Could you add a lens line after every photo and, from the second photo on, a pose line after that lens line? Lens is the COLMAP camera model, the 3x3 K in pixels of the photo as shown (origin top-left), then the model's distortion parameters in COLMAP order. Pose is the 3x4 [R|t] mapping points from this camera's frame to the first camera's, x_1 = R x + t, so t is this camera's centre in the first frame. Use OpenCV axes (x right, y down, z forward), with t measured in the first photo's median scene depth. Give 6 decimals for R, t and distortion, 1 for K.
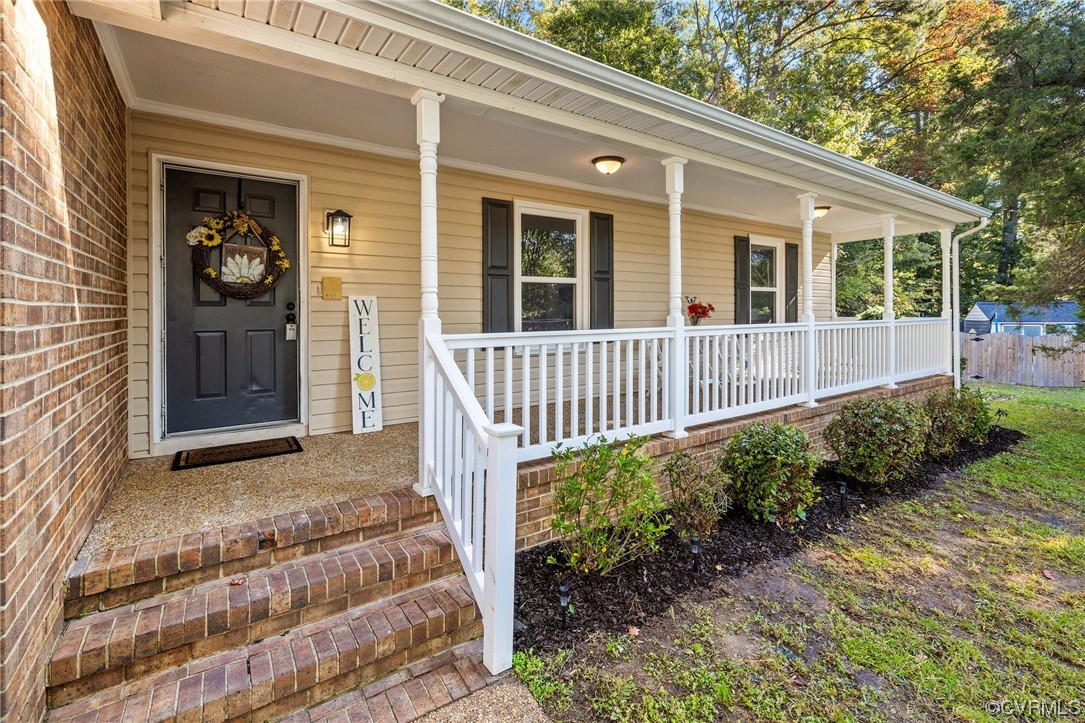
lens RADIAL K [[473.3, 0, 532.7], [0, 473.3, 325.9], [0, 0, 1]] dist [0.000577, -0.000001]
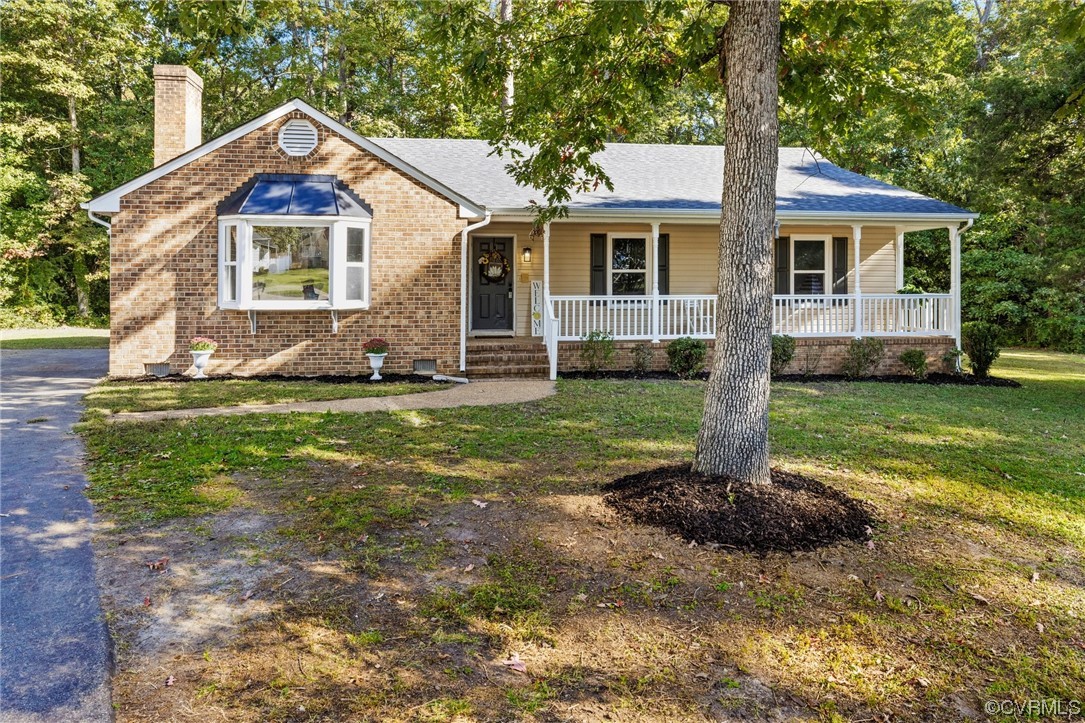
lens RADIAL K [[629.0, 0, 540.1], [0, 629.0, 360.8], [0, 0, 1]] dist [-0.000199, 0.000229]
pose [[0.901662, 0.059459, -0.428334, 1.074738], [-0.015980, 0.994407, 0.104398, 0.008013], [0.432145, -0.087287, 0.897570, -1.946216]]
